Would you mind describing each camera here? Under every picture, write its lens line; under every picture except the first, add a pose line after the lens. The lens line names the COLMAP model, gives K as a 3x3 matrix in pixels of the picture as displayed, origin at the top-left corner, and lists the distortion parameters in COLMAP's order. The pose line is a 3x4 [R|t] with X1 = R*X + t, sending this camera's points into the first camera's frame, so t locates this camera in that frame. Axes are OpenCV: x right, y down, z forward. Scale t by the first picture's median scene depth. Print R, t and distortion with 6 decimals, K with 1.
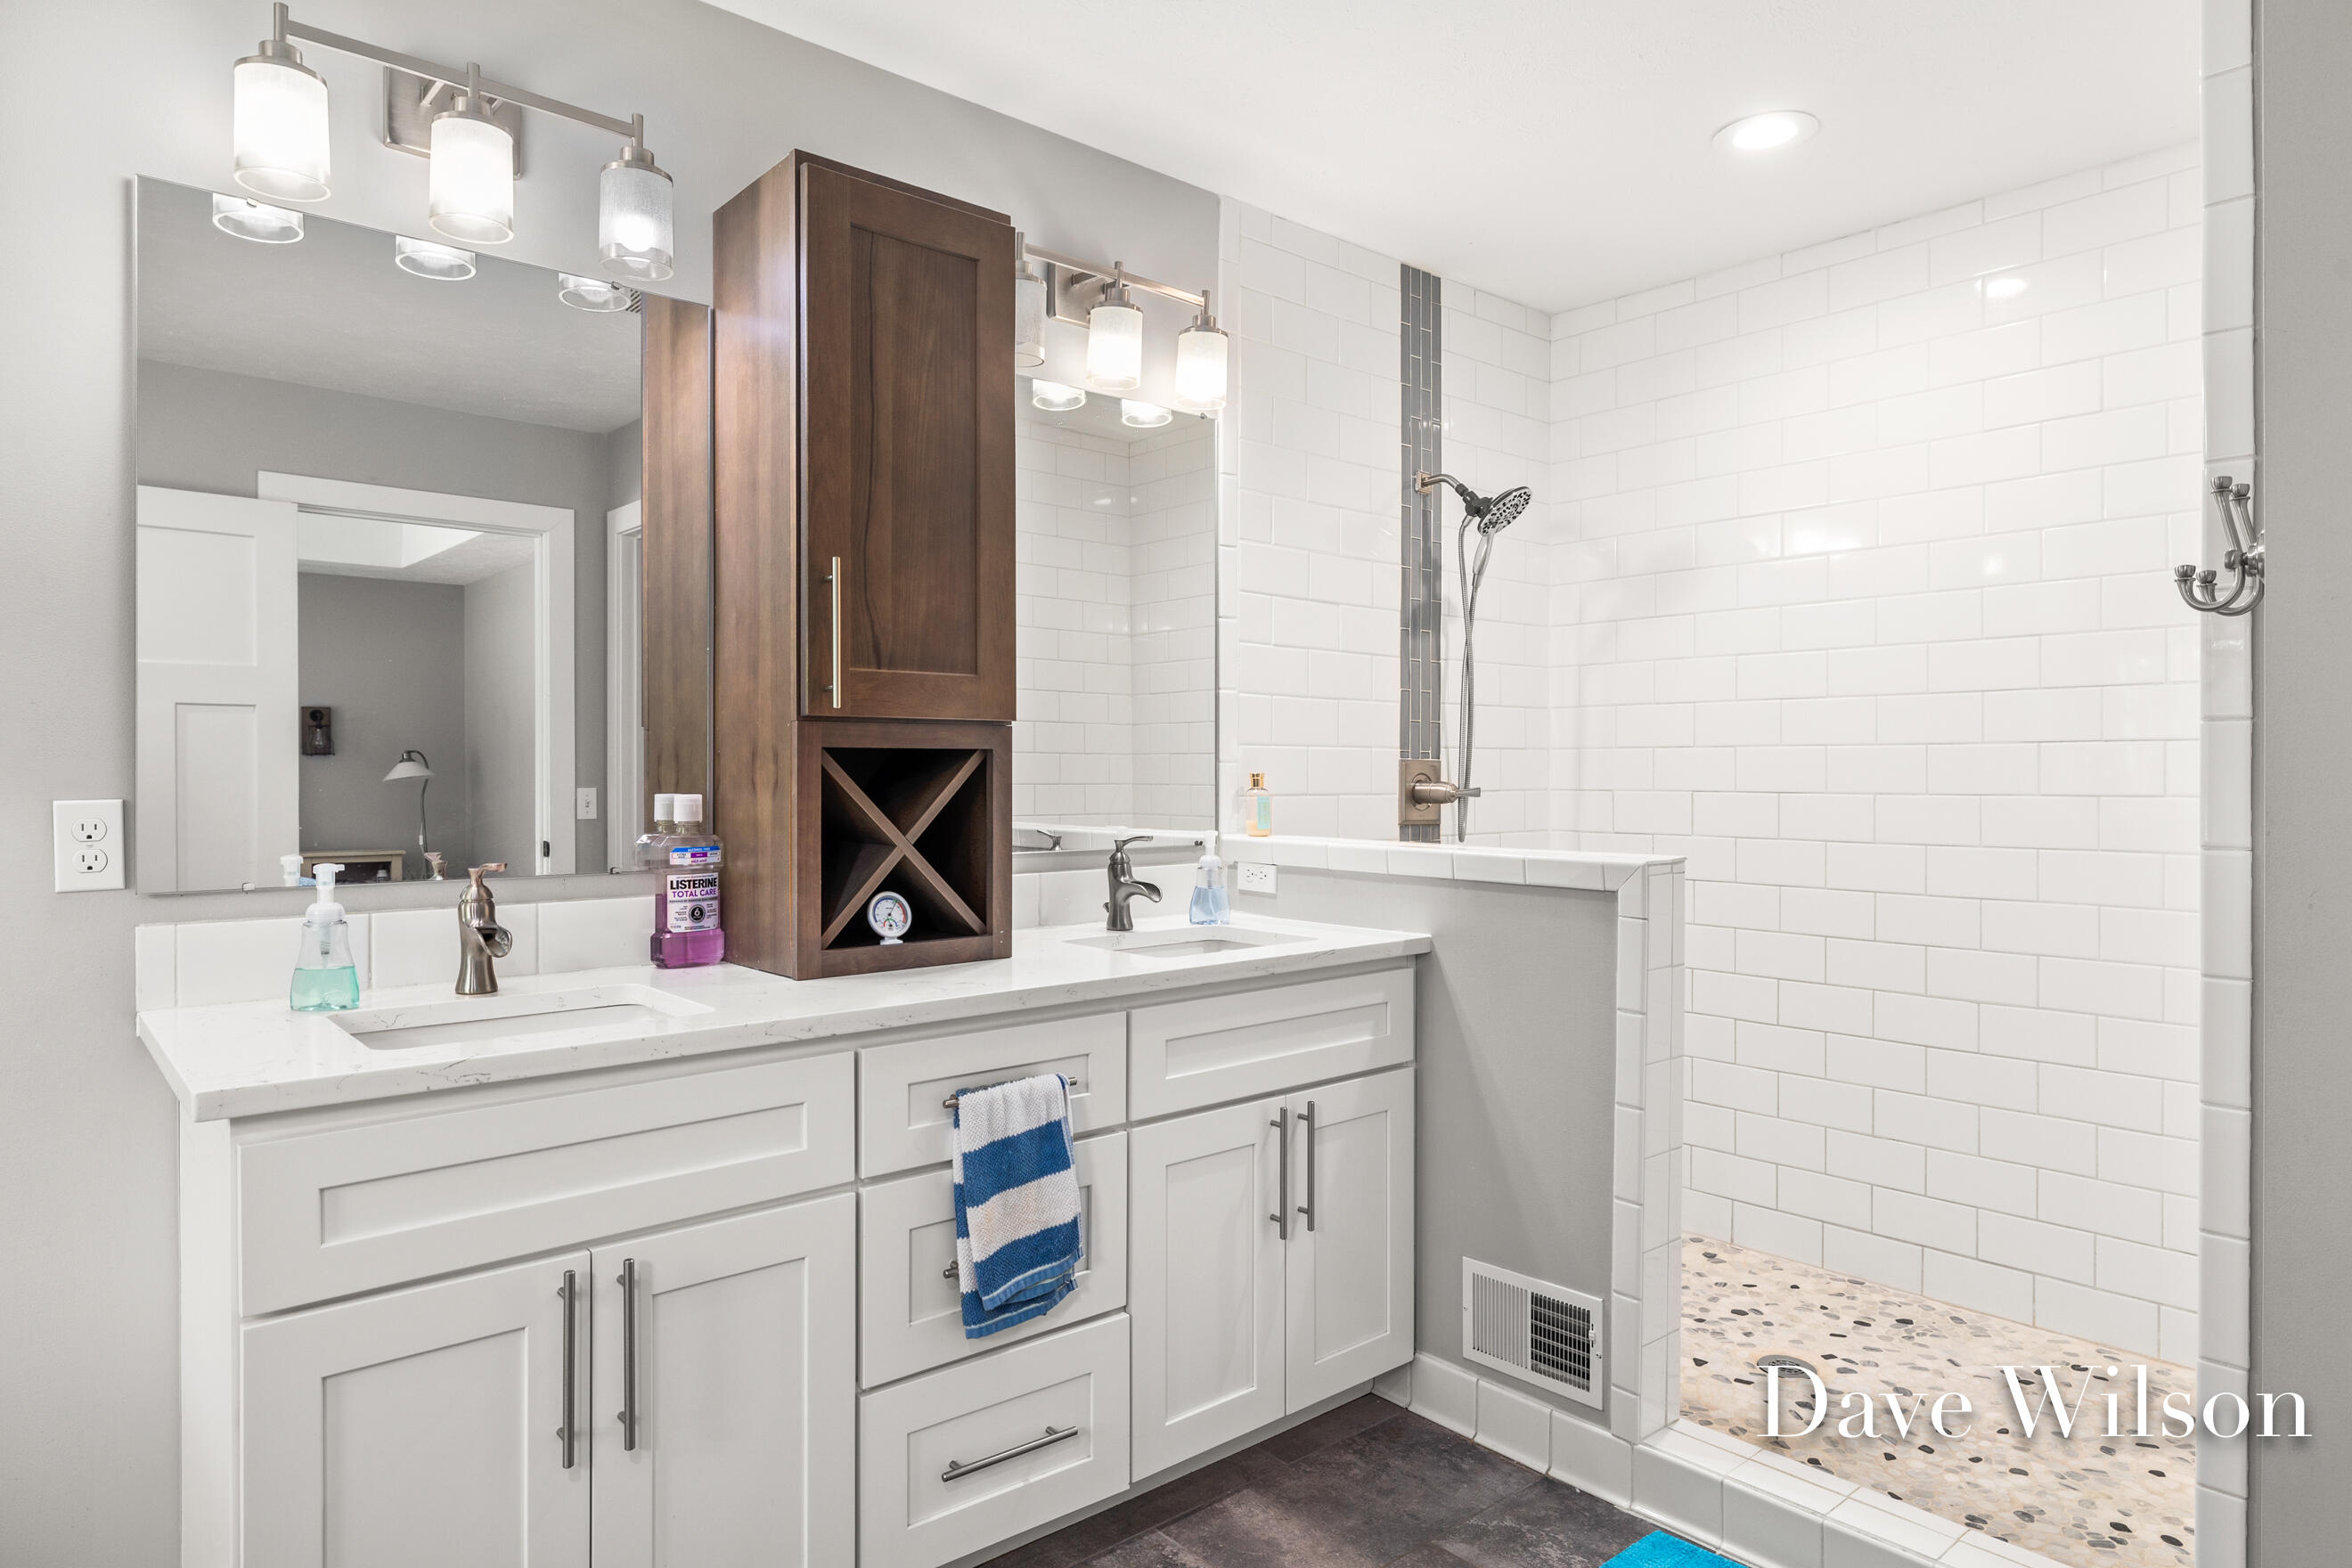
lens RADIAL K [[1398.7, 0, 1178.2], [0, 1398.7, 776.2], [0, 0, 1]] dist [-0.002291, -0.001577]
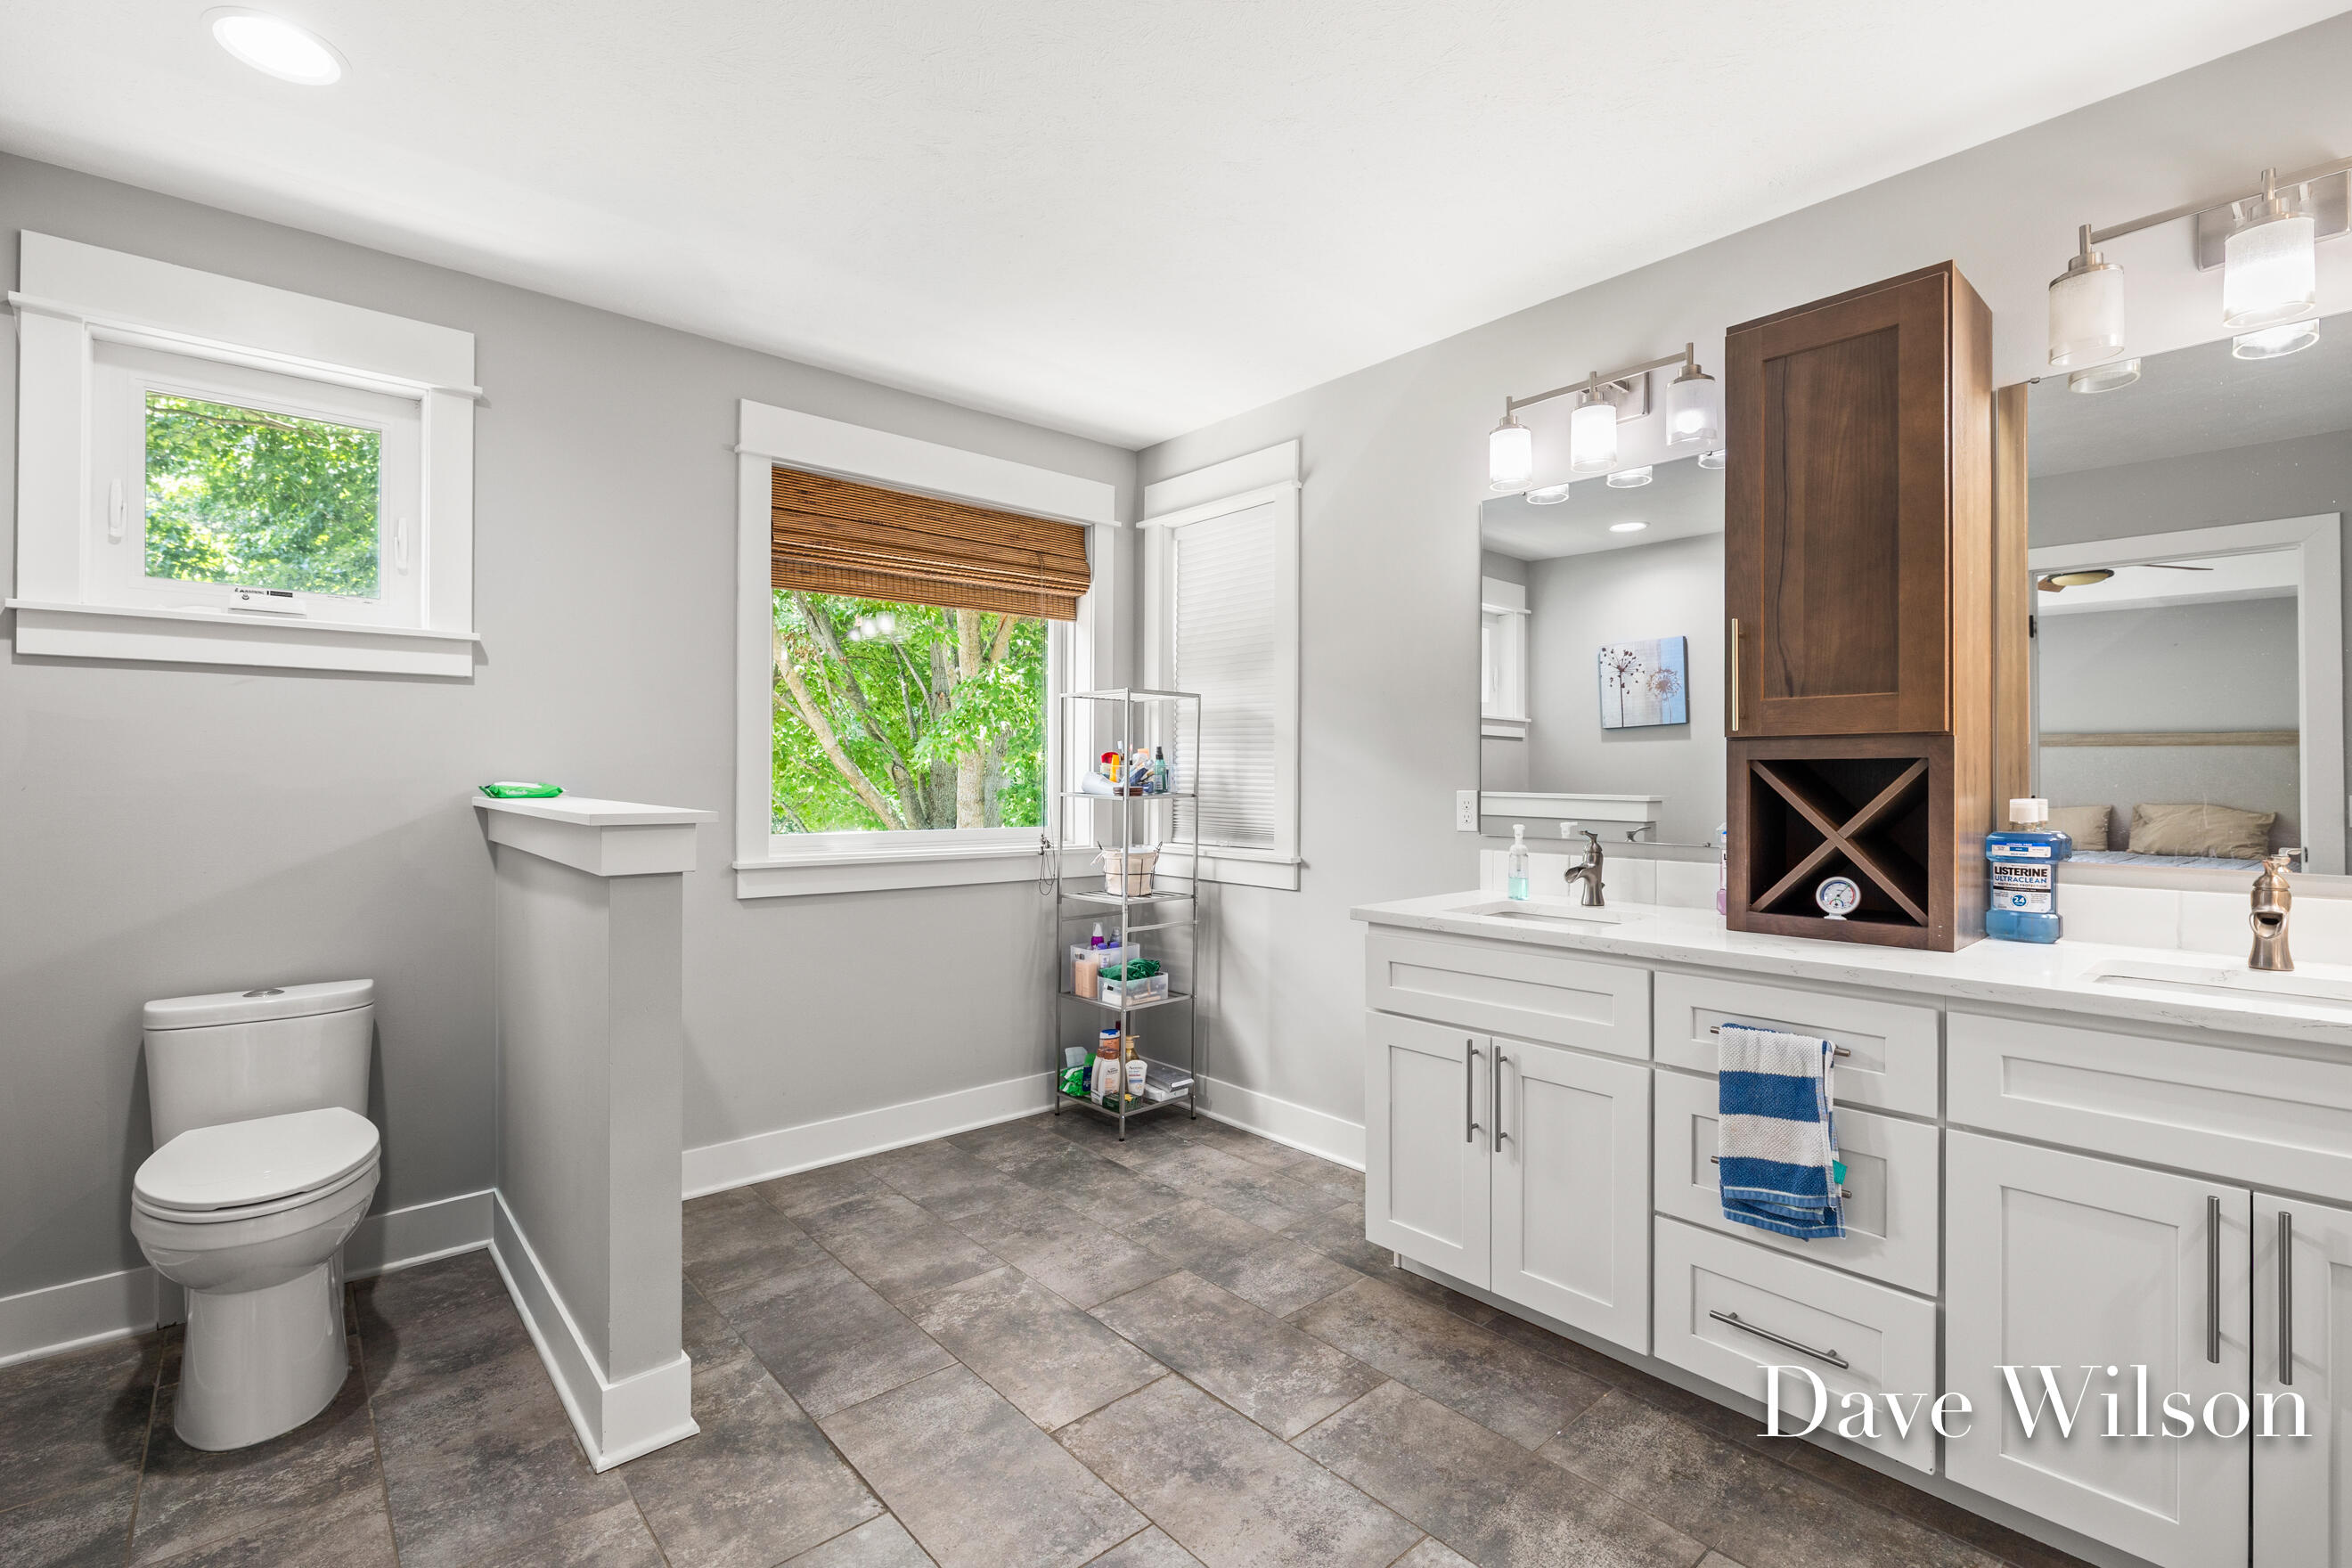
lens RADIAL K [[1055.0, 0, 1178.6], [0, 1055.0, 778.3], [0, 0, 1]] dist [0.002064, 0.000452]
pose [[0.003828, -0.001896, -0.999991, 0.743930], [-0.007874, 0.999967, -0.001927, 0.003469], [0.999962, 0.007882, 0.003813, 0.441573]]
